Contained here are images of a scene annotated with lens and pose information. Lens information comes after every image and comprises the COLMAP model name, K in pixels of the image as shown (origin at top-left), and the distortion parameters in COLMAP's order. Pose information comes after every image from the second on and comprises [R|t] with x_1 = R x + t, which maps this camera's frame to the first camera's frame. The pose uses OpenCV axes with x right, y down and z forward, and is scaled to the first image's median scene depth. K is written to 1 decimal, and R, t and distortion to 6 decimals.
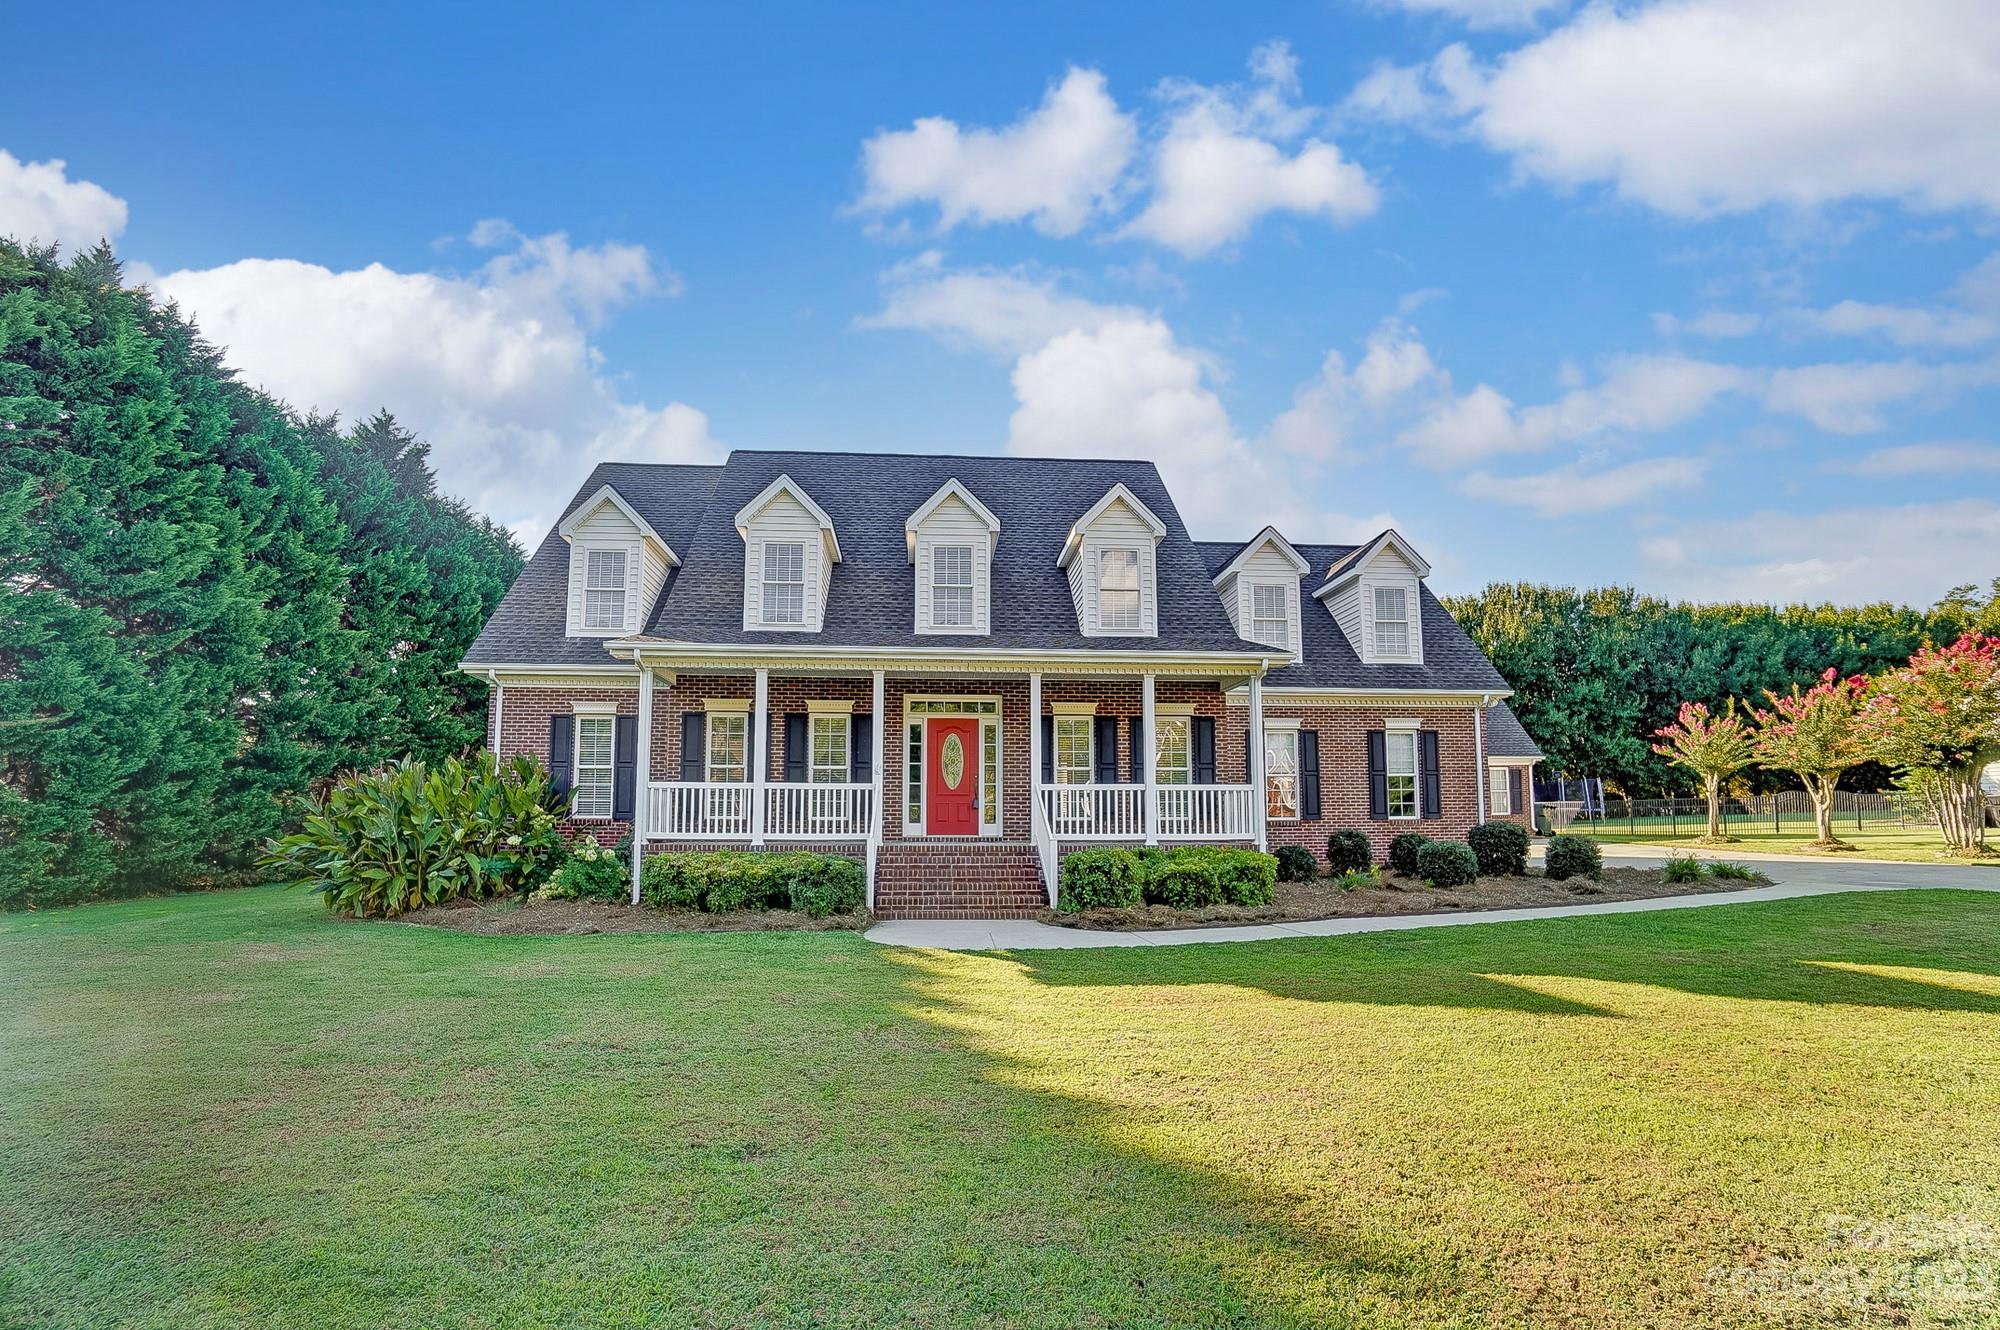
lens RADIAL K [[893.2, 0, 1001.0], [0, 893.2, 698.5], [0, 0, 1]] dist [-0.003680, 0.000076]
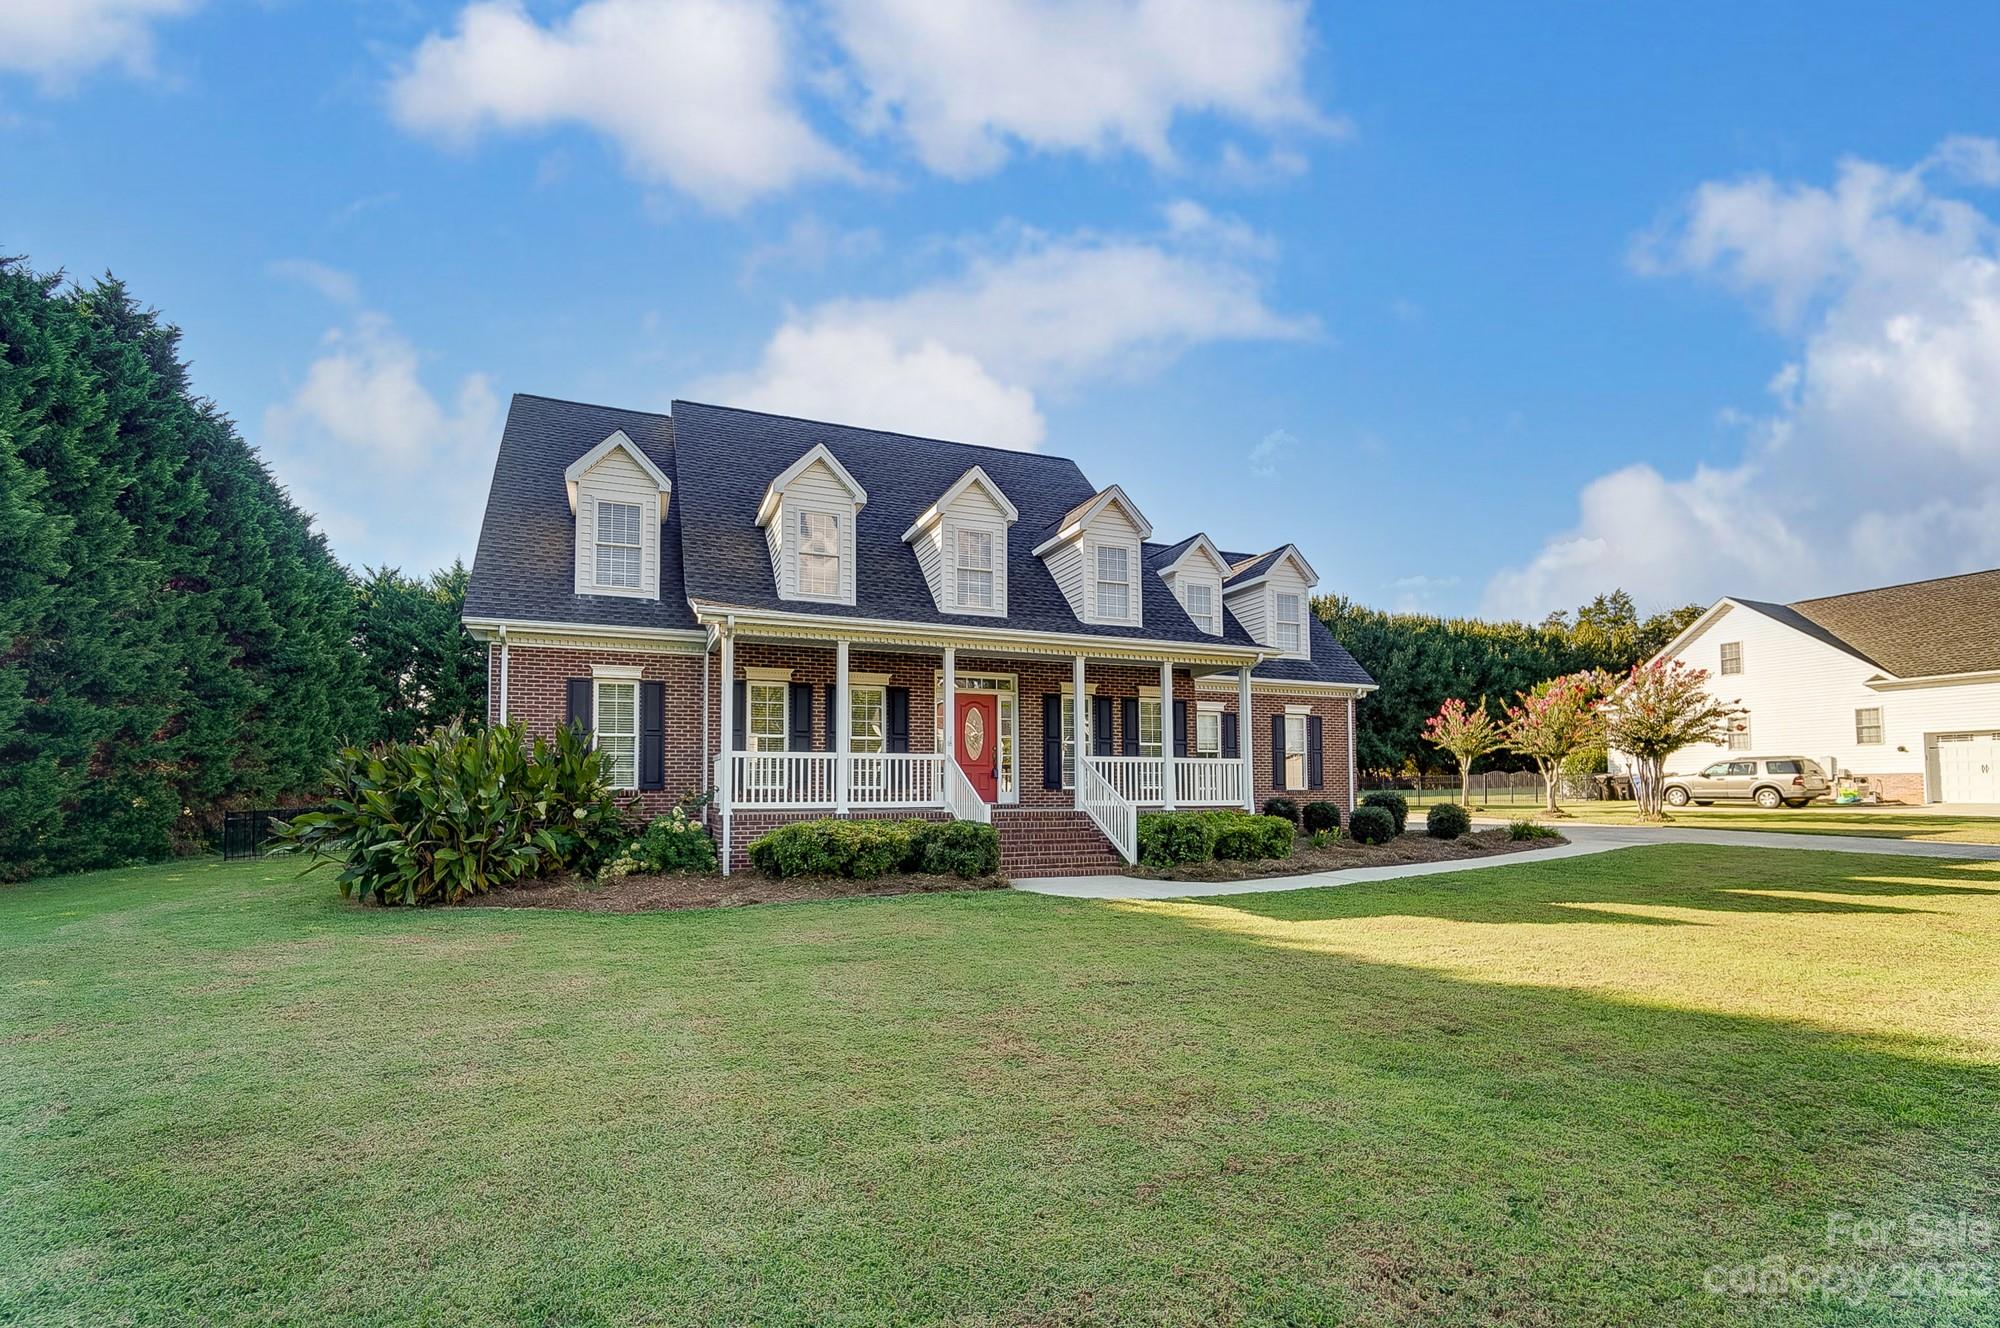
lens RADIAL K [[870.1, 0, 999.2], [0, 870.1, 758.5], [0, 0, 1]] dist [-0.001267, 0.000033]
pose [[0.956517, 0.009943, 0.291509, -0.277840], [-0.039070, 0.994780, 0.094269, -0.000889], [-0.289050, -0.101559, 0.951912, -0.005160]]
